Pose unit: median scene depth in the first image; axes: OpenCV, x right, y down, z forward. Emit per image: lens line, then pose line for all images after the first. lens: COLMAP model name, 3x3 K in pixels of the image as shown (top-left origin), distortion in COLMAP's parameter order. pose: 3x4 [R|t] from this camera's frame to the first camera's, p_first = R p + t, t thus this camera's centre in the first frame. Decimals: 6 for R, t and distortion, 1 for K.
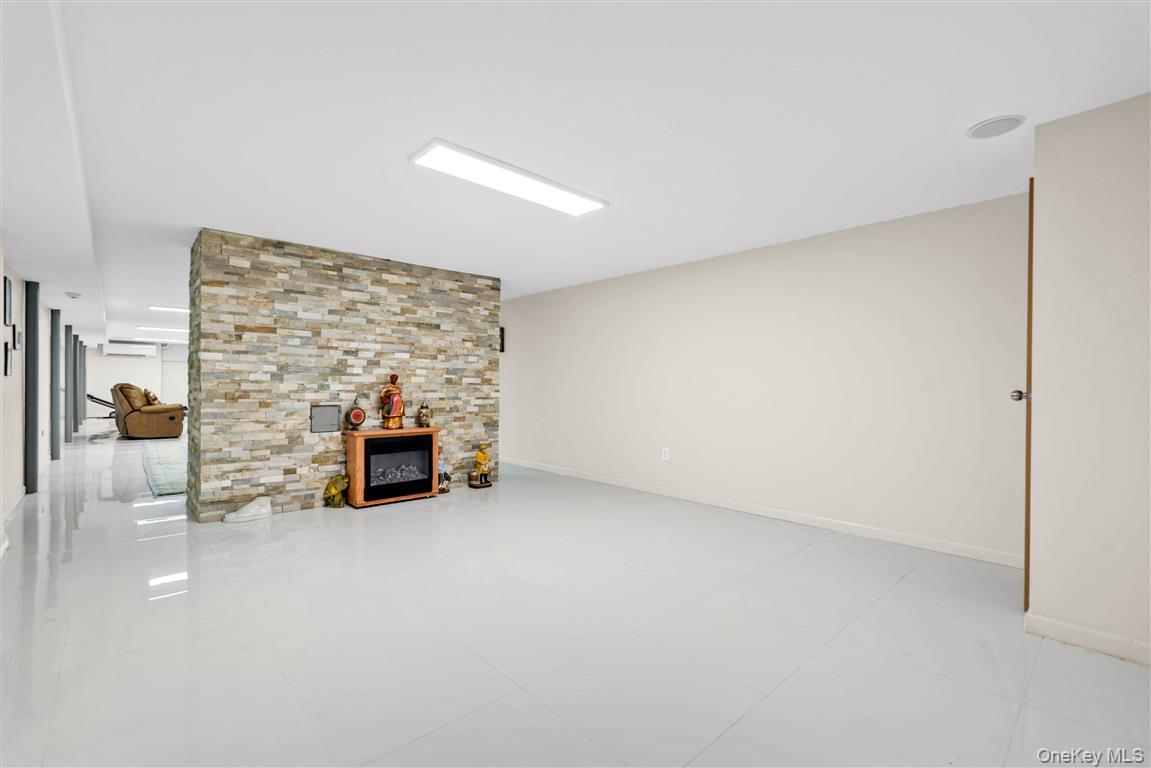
lens RADIAL K [[502.4, 0, 586.5], [0, 502.4, 380.5], [0, 0, 1]] dist [-0.004065, -0.000558]
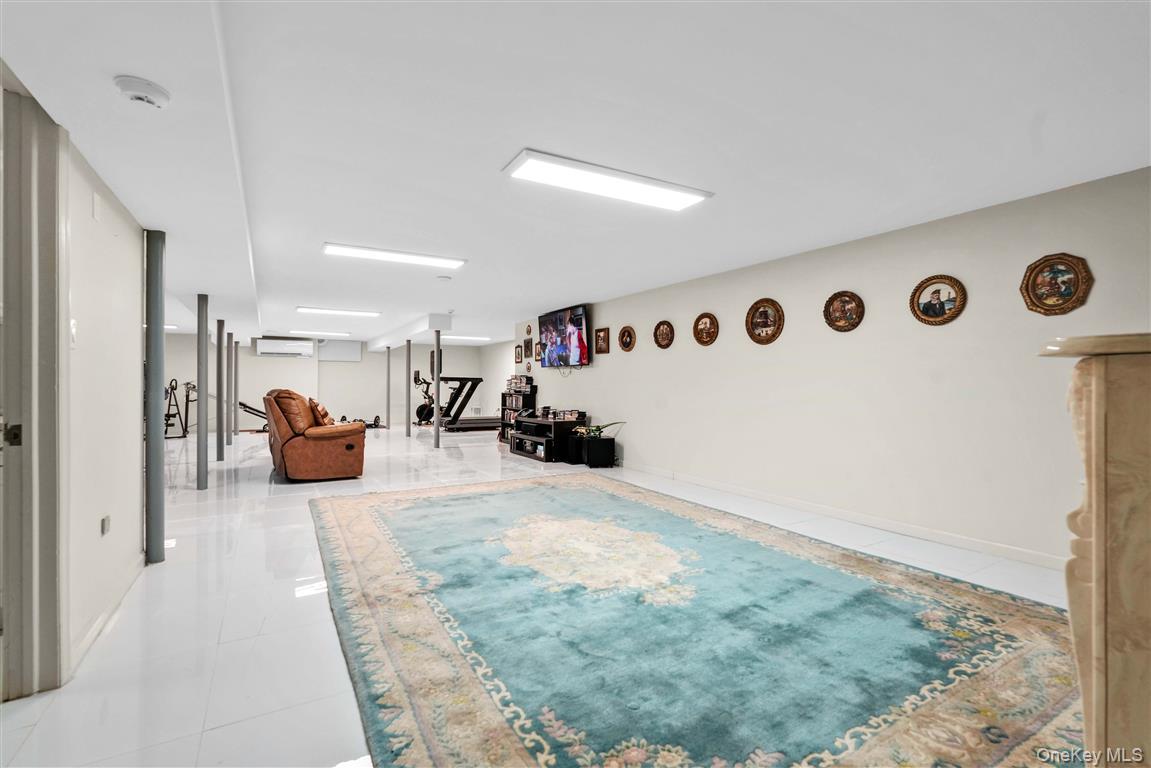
lens RADIAL K [[512.0, 0, 579.9], [0, 512.0, 374.2], [0, 0, 1]] dist [0.001342, 0.000529]
pose [[0.977836, -0.012861, -0.208975, -0.425234], [0.009797, 0.999829, -0.015692, 0.000131], [0.209141, 0.013297, 0.977795, 0.452217]]
